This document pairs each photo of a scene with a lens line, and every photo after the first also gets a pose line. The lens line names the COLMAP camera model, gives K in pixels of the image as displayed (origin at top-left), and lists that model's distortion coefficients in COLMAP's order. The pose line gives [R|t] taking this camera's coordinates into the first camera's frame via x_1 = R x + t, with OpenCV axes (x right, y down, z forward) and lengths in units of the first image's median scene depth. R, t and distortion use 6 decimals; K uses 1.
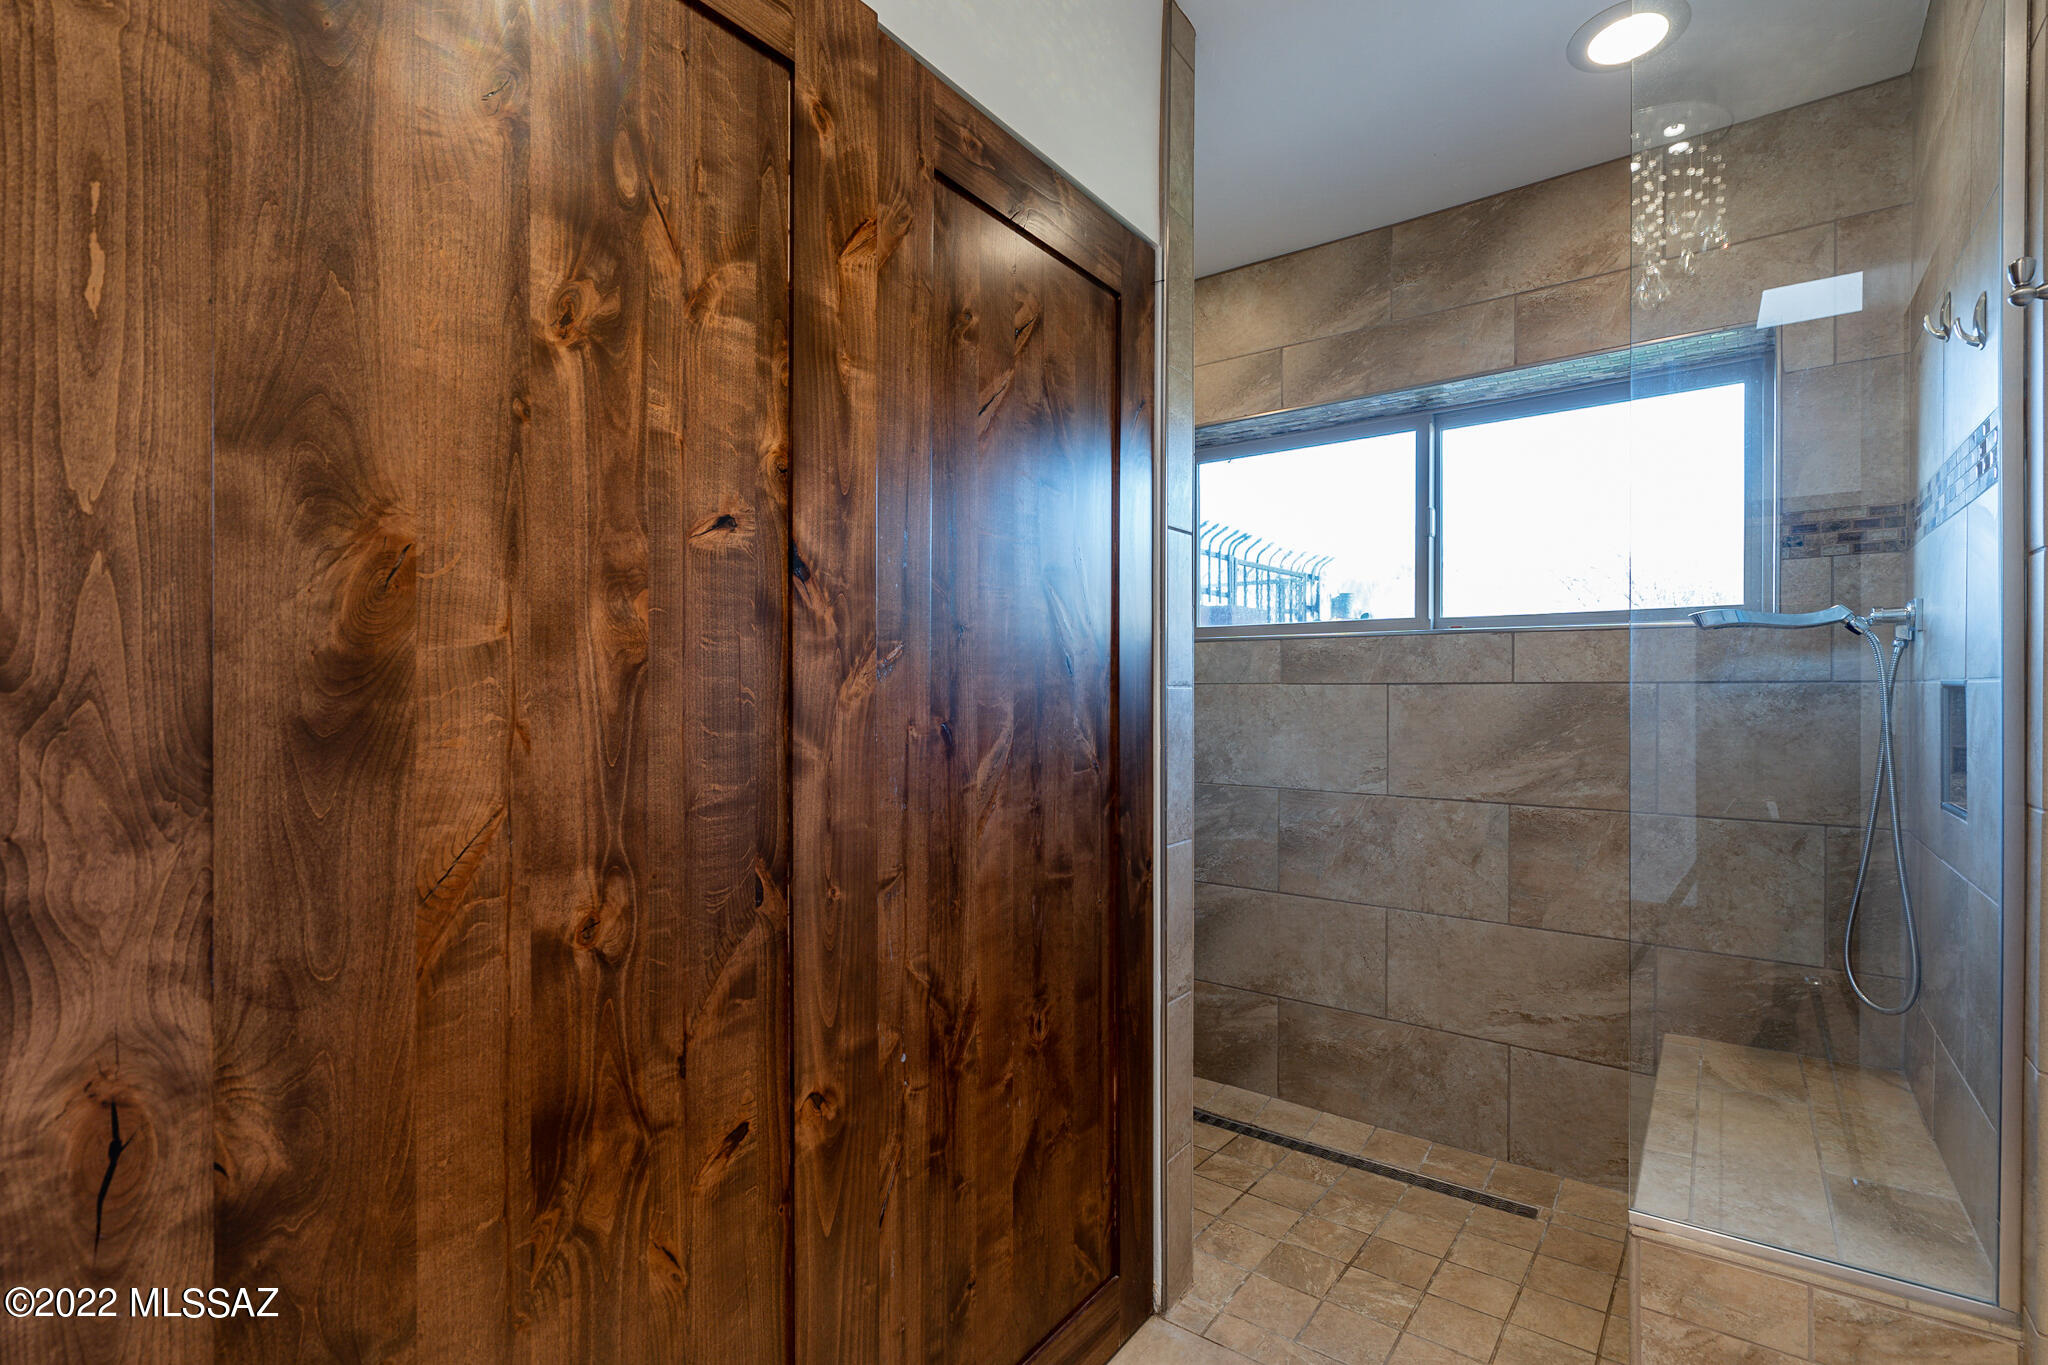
lens RADIAL K [[939.5, 0, 1028.3], [0, 939.5, 695.4], [0, 0, 1]] dist [-0.001129, 0.000291]
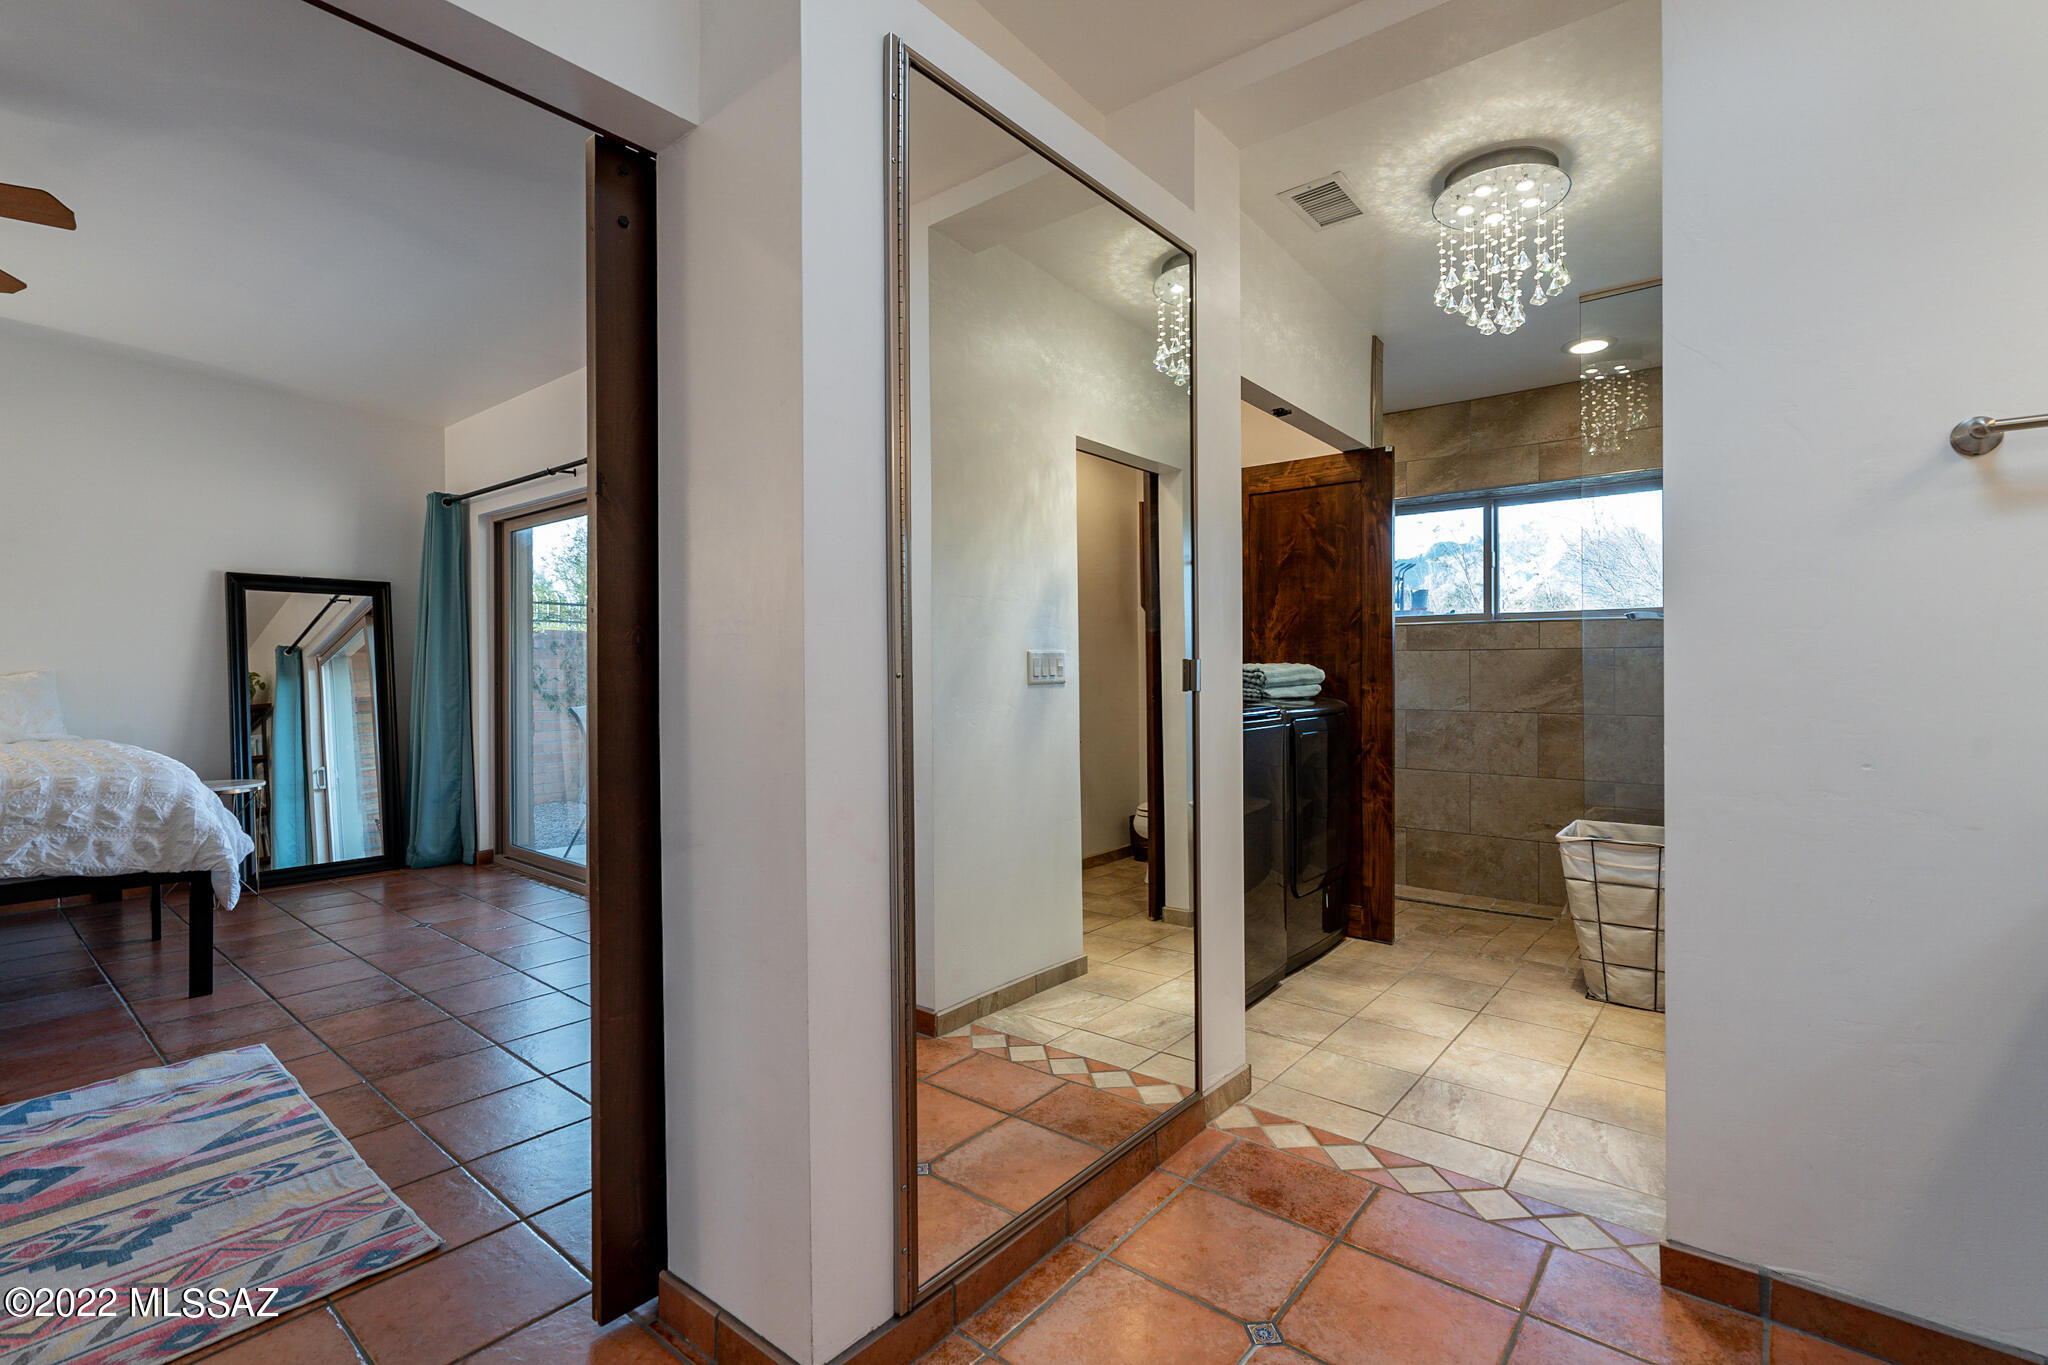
lens RADIAL K [[939.5, 0, 1018.2], [0, 939.5, 672.6], [0, 0, 1]] dist [-0.001129, 0.000291]
pose [[0.998894, -0.009734, -0.045993, -0.414133], [0.009987, 0.999936, 0.005282, 0.013103], [0.045939, -0.005735, 0.998928, -0.871956]]
